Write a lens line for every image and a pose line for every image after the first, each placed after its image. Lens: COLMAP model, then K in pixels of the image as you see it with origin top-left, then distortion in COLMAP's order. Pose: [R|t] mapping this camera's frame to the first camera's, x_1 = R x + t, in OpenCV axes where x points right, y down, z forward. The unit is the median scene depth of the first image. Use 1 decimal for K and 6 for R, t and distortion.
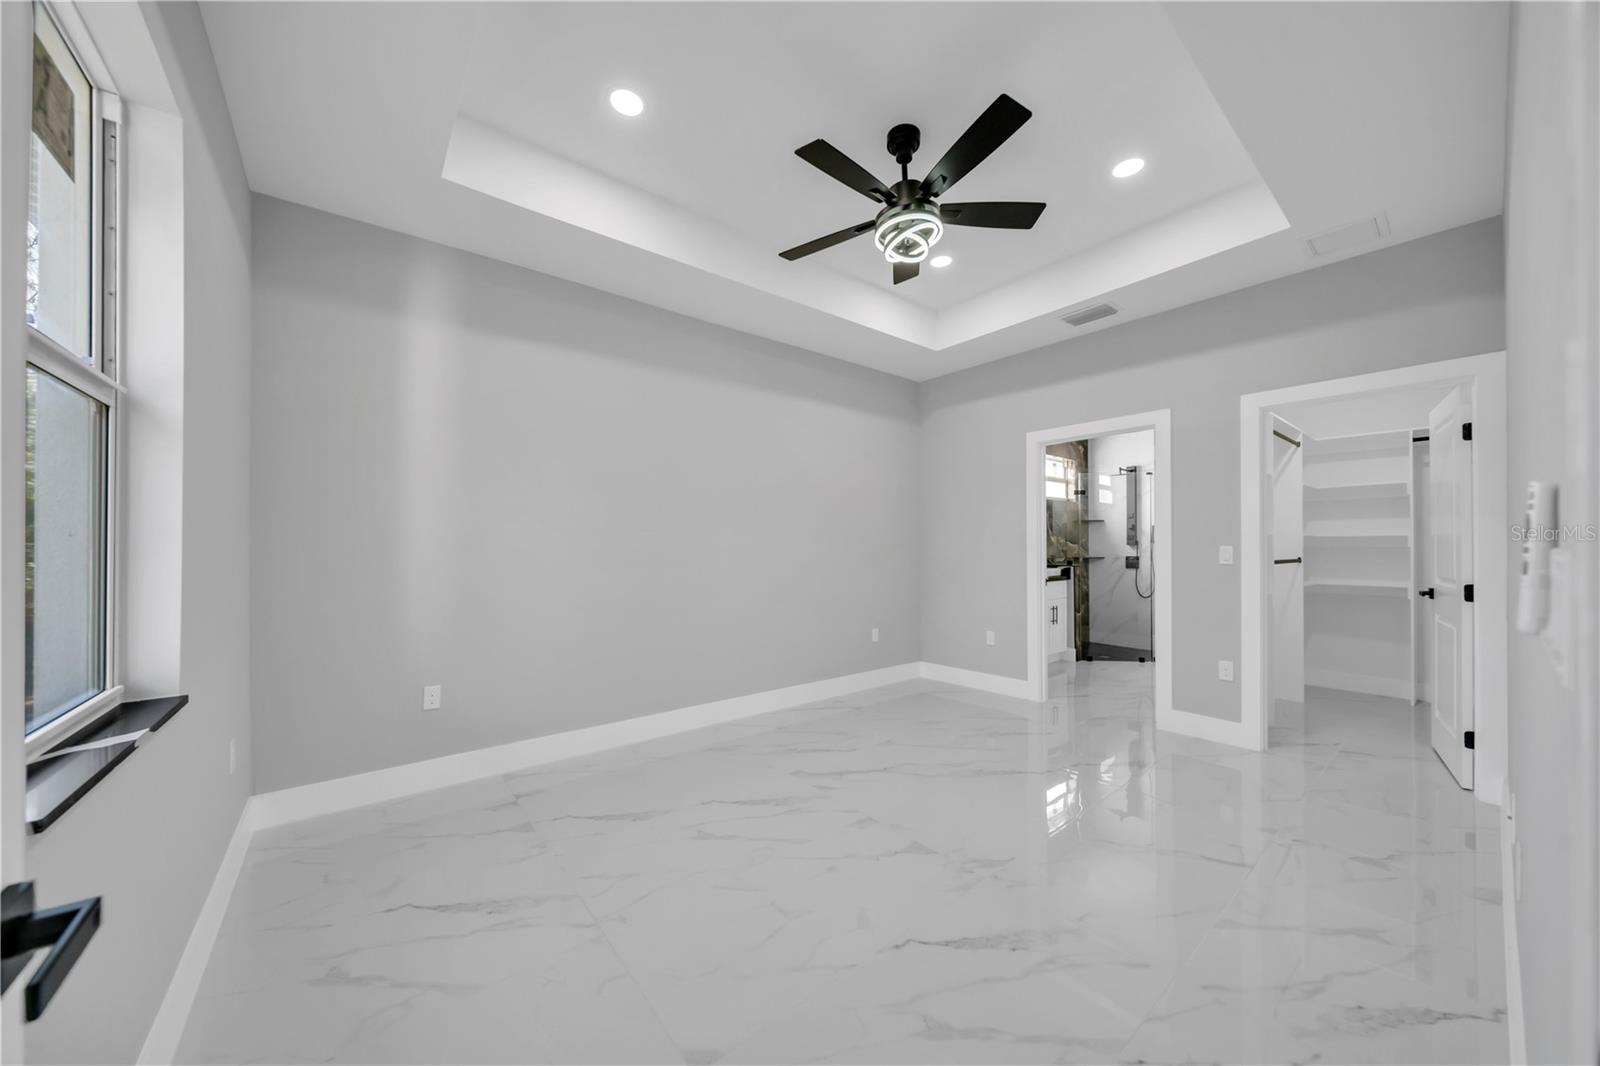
lens RADIAL K [[553.2, 0, 798.2], [0, 553.2, 542.0], [0, 0, 1]] dist [0.000713, 0.000115]
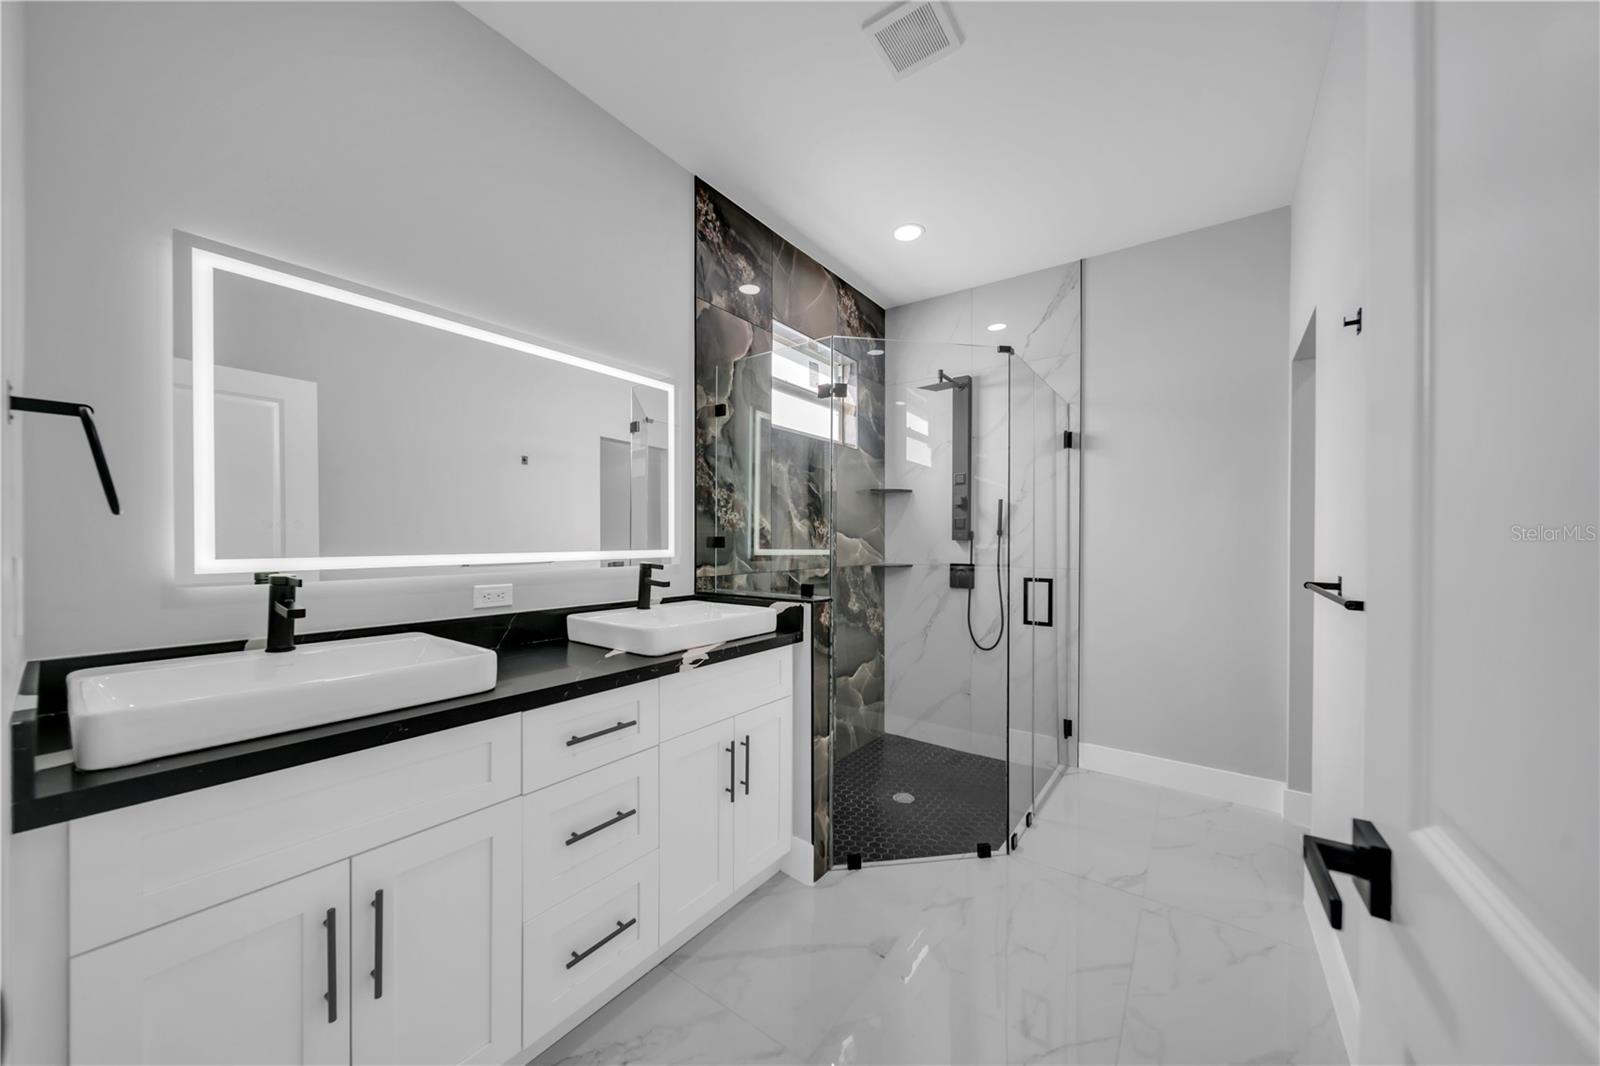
lens RADIAL K [[557.1, 0, 809.2], [0, 557.1, 540.0], [0, 0, 1]] dist [0.000384, -0.000014]
pose [[0.961699, 0.001865, 0.274100, 0.342257], [-0.004080, 0.999963, 0.007510, 0.001955], [-0.274076, -0.008341, 0.961672, 0.569477]]
